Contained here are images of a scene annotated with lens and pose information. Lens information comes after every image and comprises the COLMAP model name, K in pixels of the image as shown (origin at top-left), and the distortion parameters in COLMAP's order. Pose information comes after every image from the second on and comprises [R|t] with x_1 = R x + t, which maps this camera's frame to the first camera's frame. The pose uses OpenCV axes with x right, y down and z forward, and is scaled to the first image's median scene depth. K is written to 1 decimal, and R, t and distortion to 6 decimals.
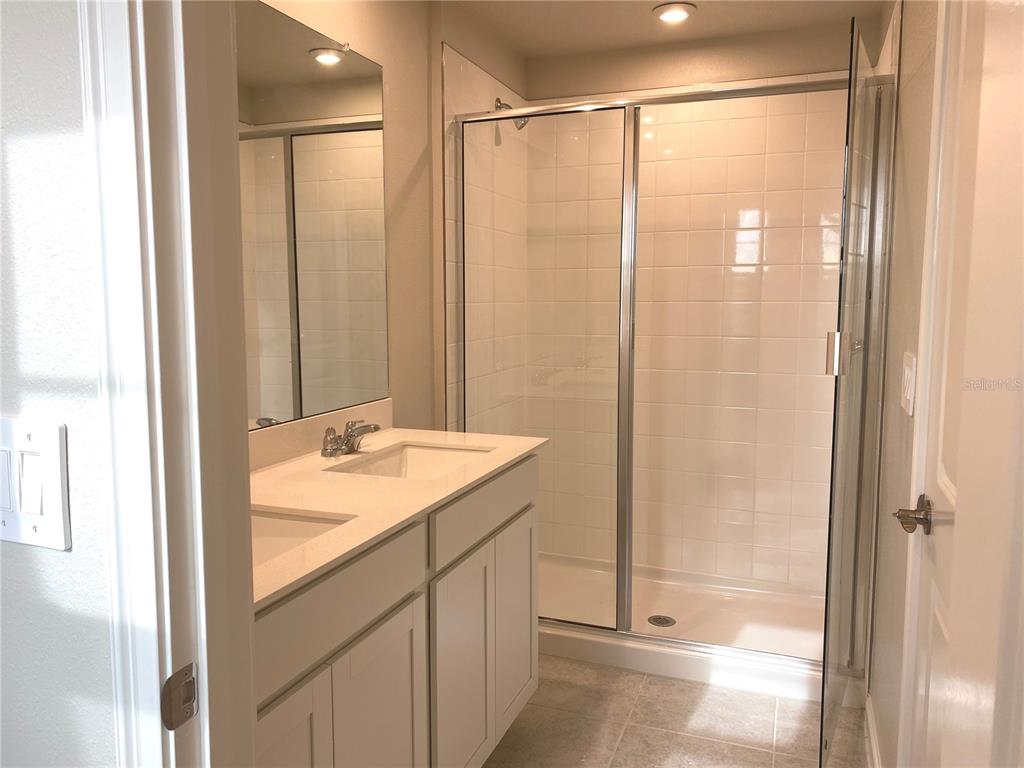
lens RADIAL K [[789.6, 0, 510.0], [0, 789.6, 392.8], [0, 0, 1]] dist [0.004607, -0.003908]
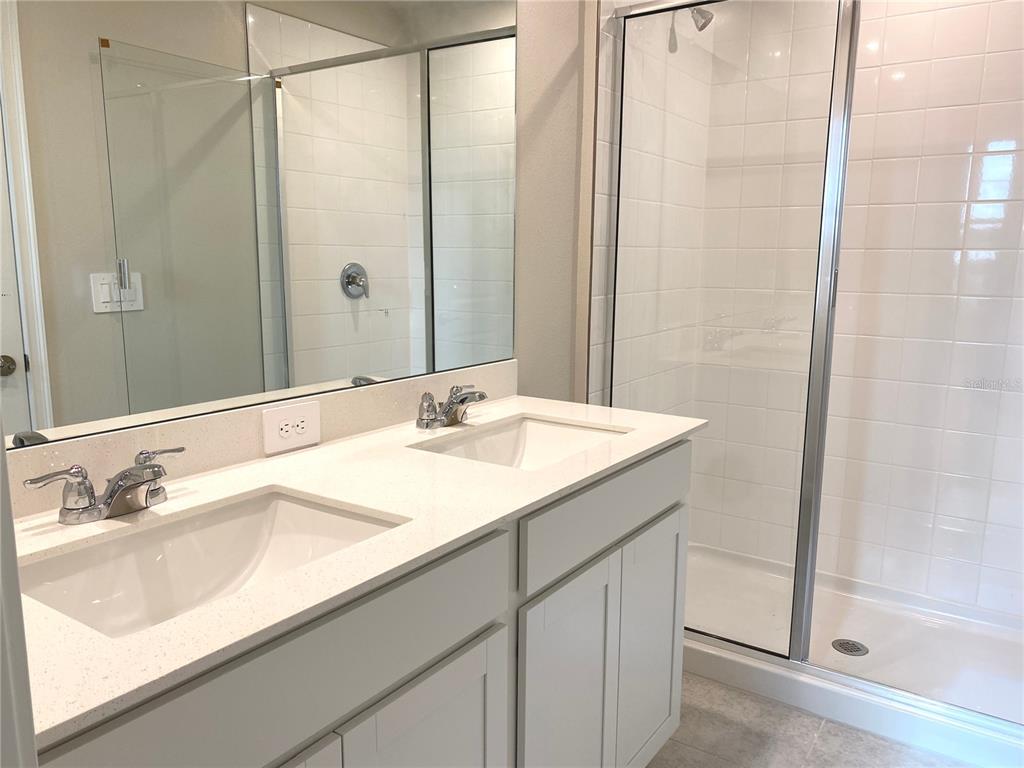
lens RADIAL K [[786.6, 0, 515.8], [0, 786.6, 399.4], [0, 0, 1]] dist [0.006064, 0.004993]
pose [[0.972959, 0.052348, -0.224966, 0.033896], [-0.039154, 0.997263, 0.062718, -0.002613], [0.227634, -0.052213, 0.972346, 0.185456]]
